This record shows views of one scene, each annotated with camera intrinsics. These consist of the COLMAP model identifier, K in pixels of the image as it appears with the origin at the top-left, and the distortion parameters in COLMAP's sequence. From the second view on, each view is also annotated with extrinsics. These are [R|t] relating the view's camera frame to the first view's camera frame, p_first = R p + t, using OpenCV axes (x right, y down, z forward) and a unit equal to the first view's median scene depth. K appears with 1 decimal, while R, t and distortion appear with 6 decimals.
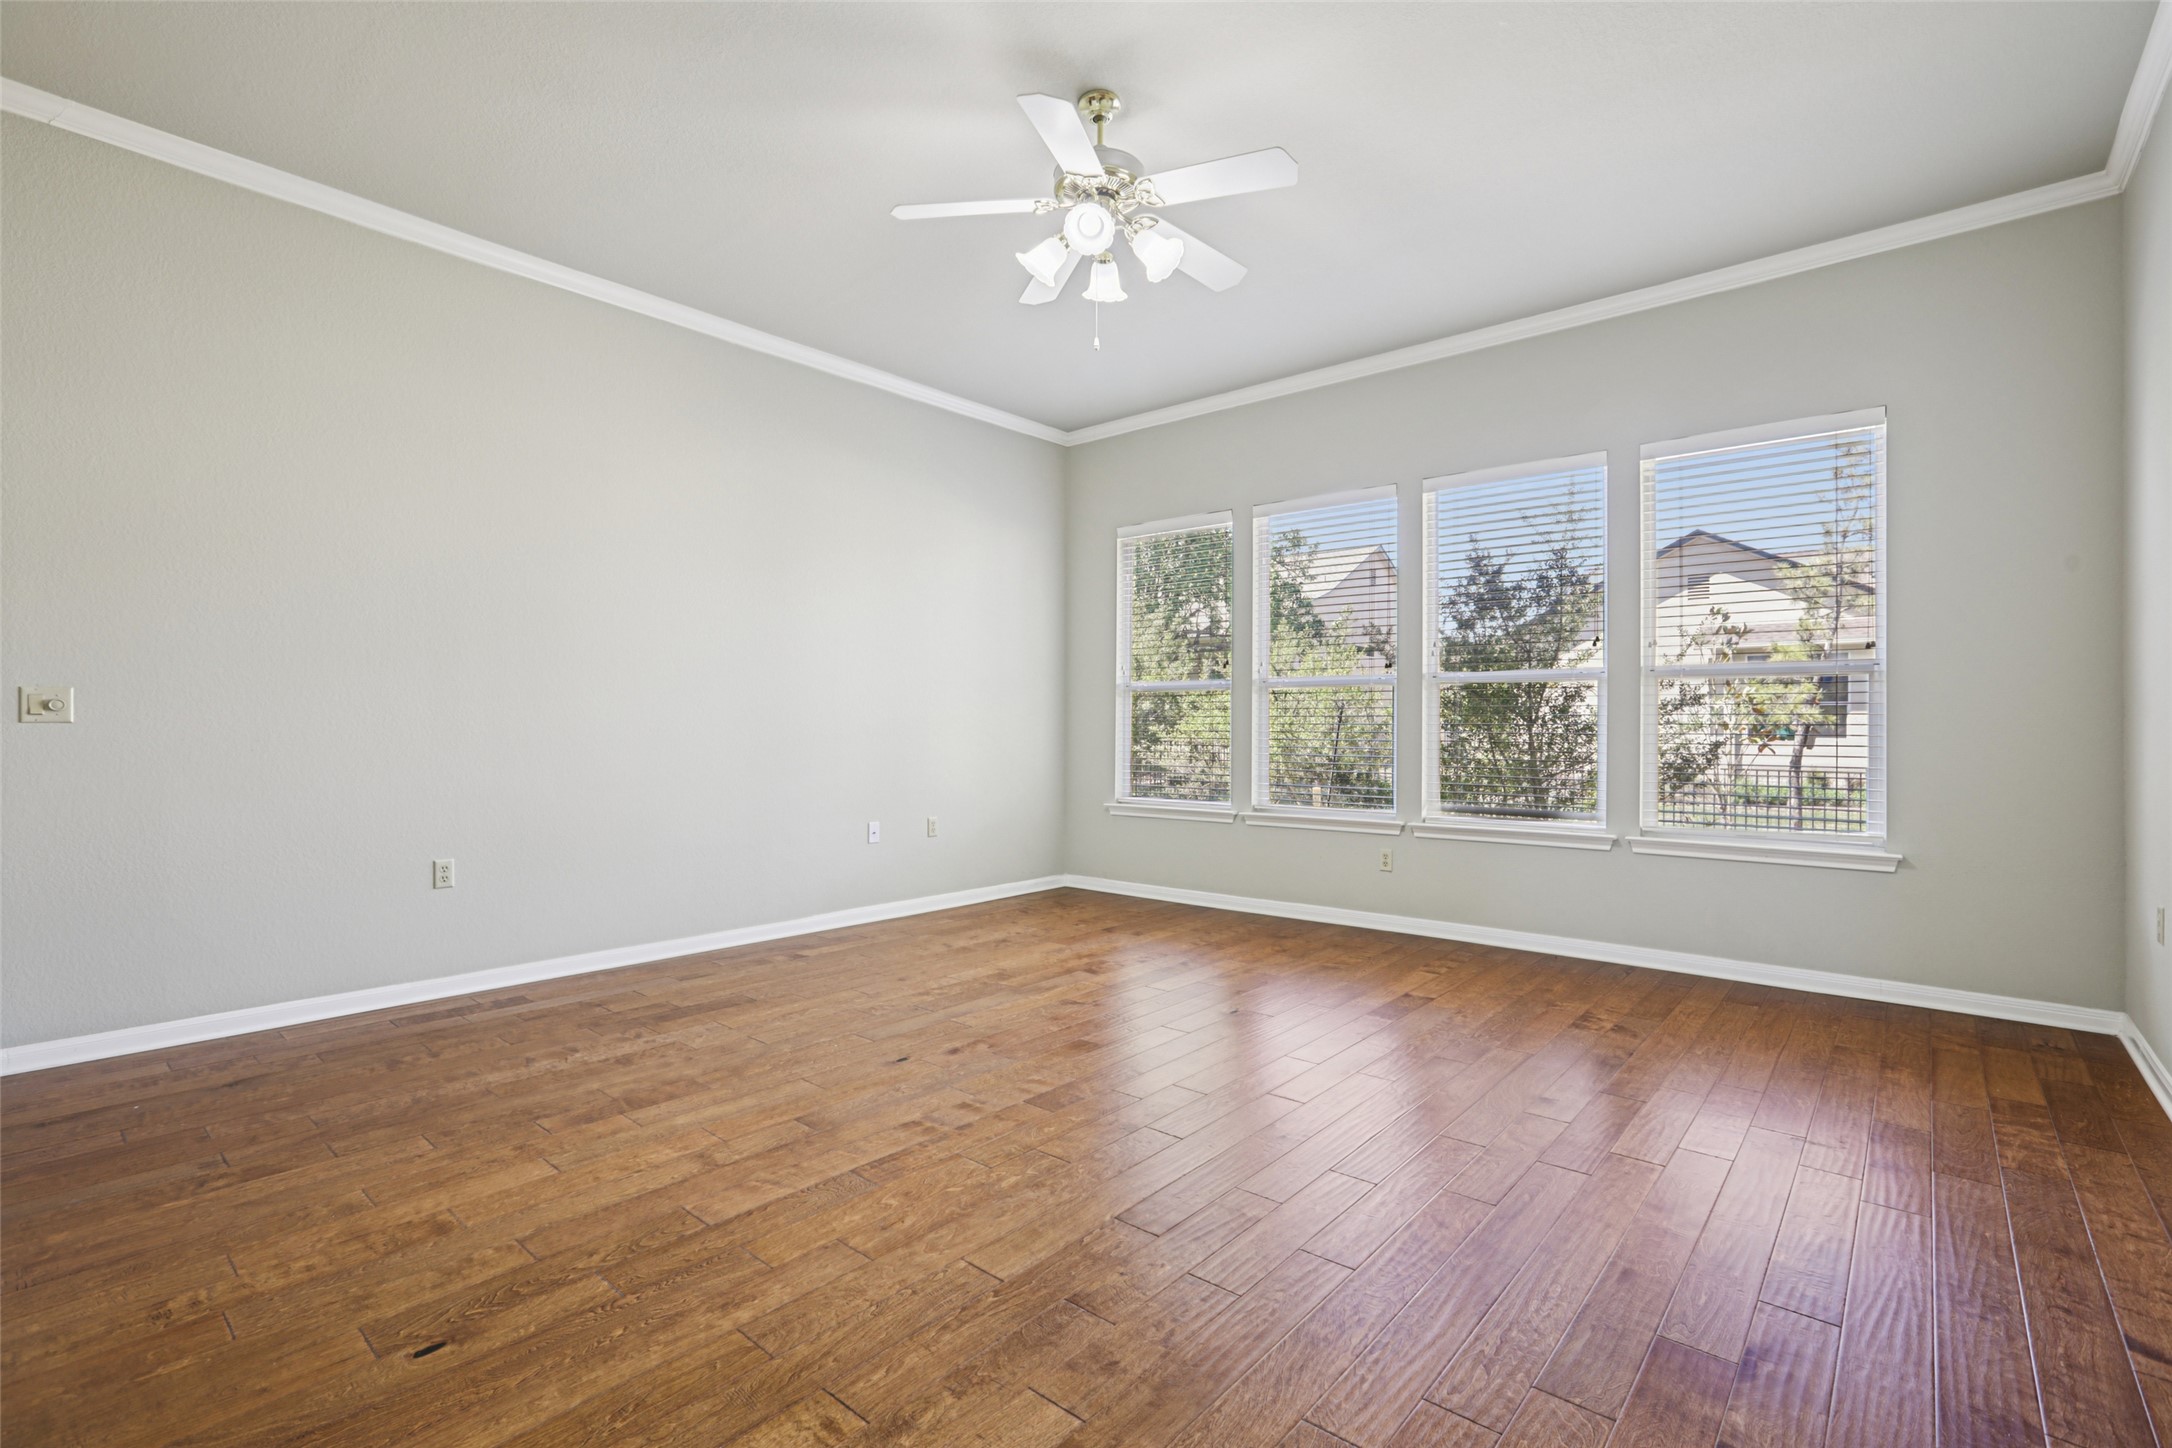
lens RADIAL K [[978.1, 0, 1104.8], [0, 978.1, 728.3], [0, 0, 1]] dist [-0.015020, 0.000359]
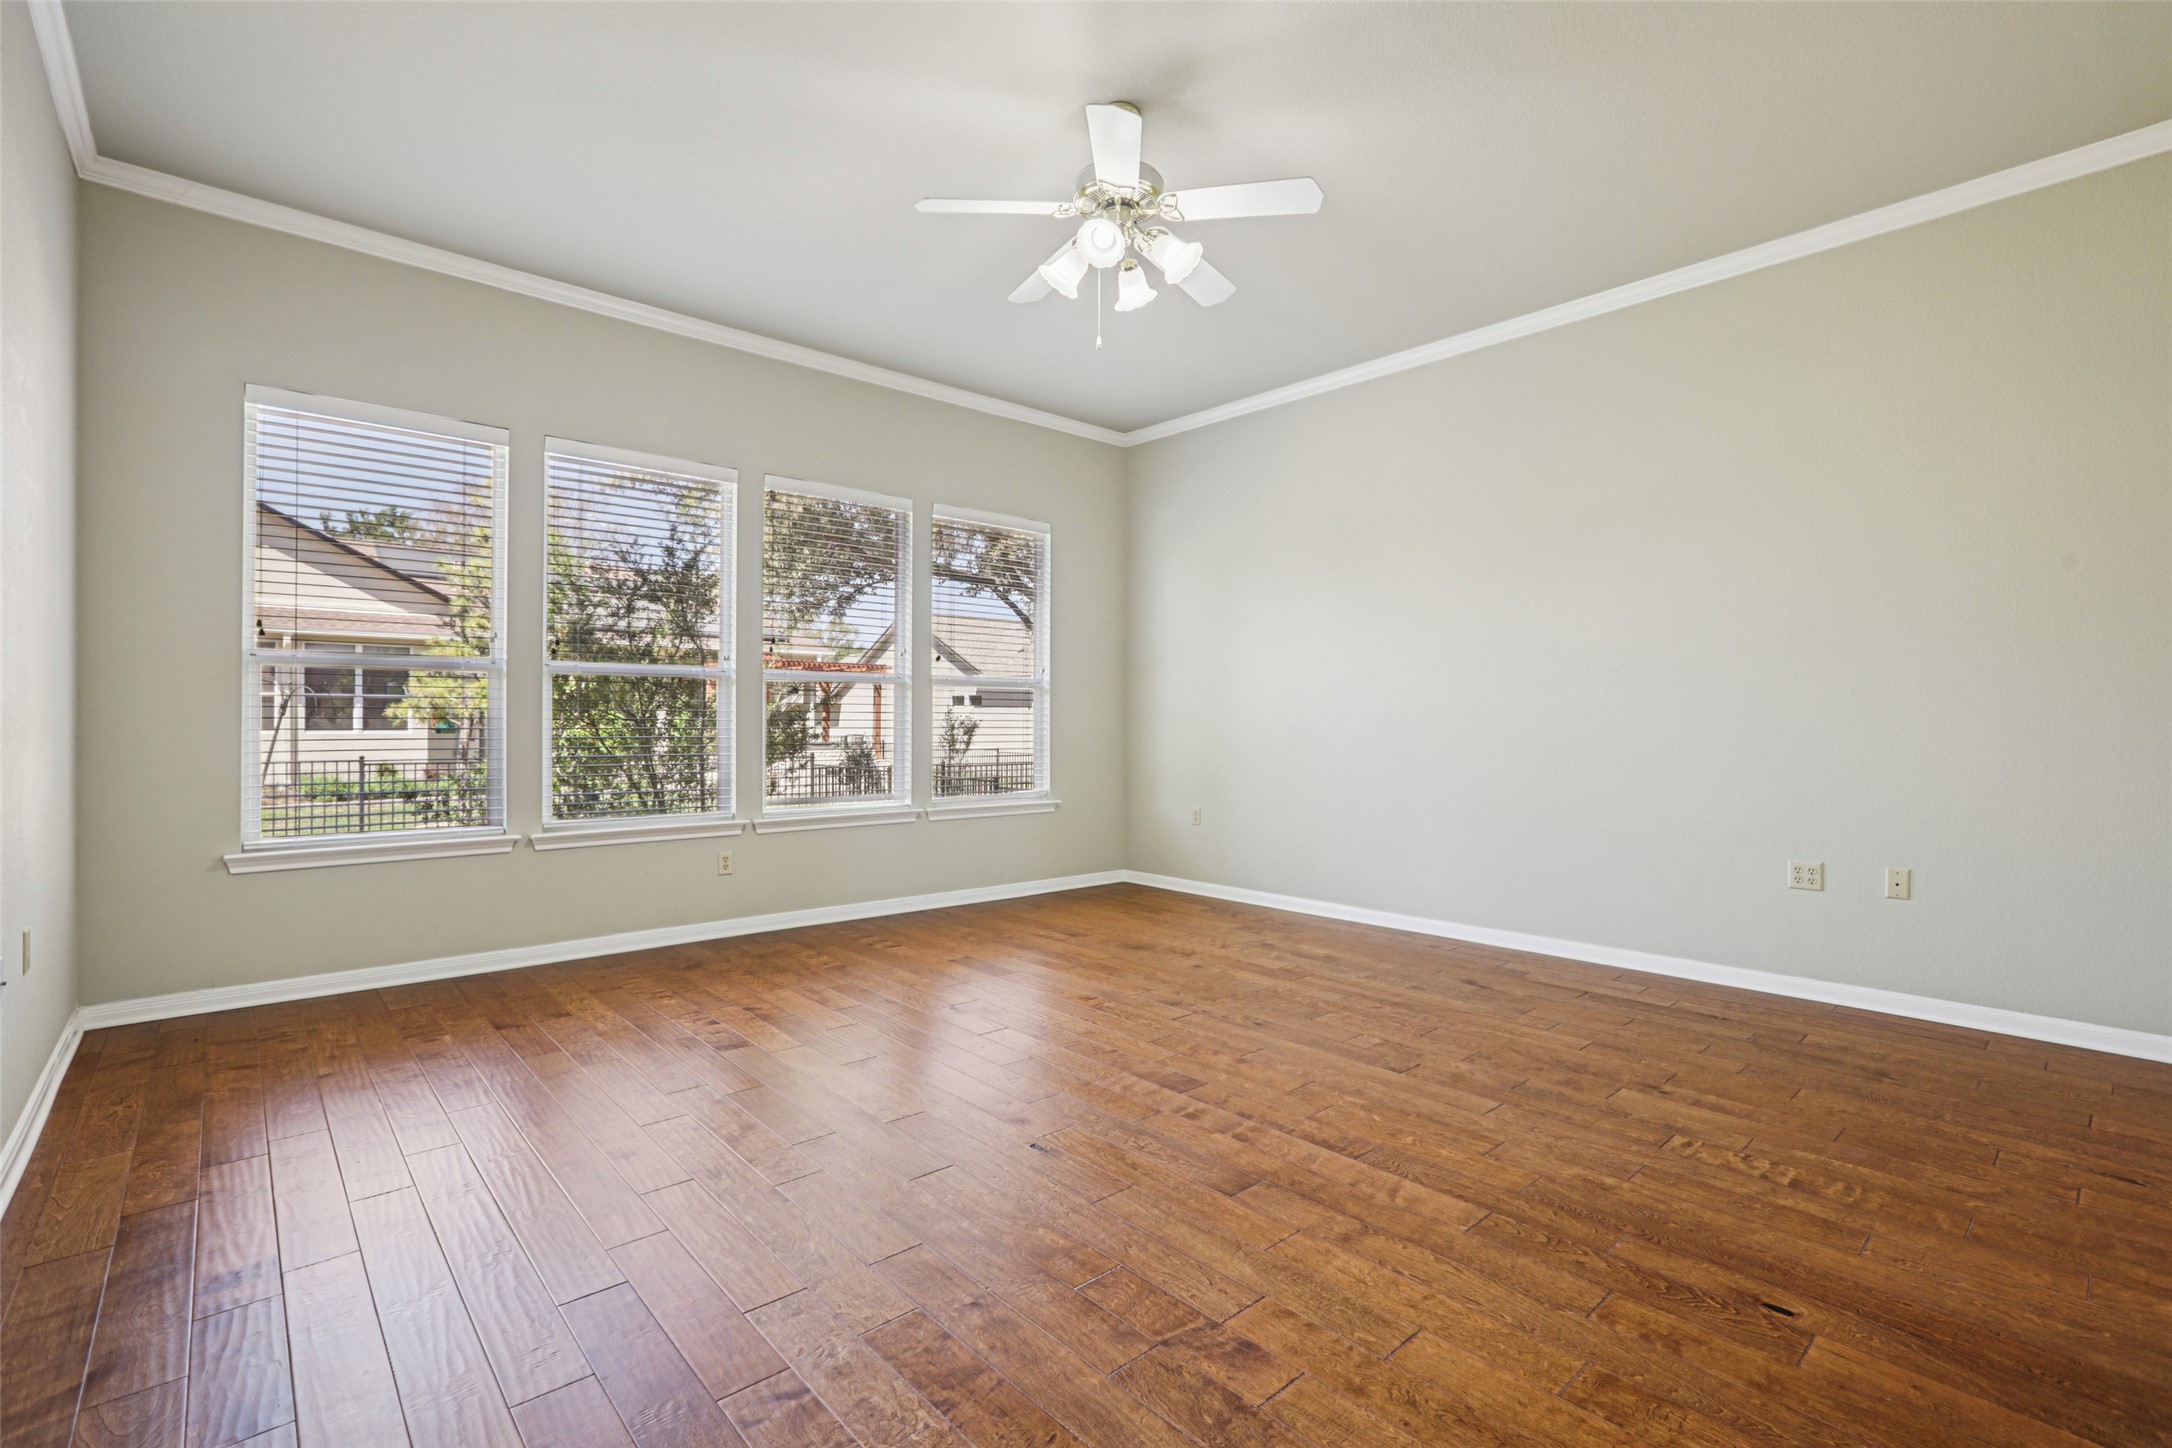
lens RADIAL K [[978.1, 0, 1103.6], [0, 978.1, 728.2], [0, 0, 1]] dist [-0.015020, 0.000359]
pose [[0.118601, -0.003033, 0.992937, -1.244028], [-0.003708, 0.999987, 0.003497, -0.000004], [-0.992935, -0.004097, 0.118588, 1.089075]]
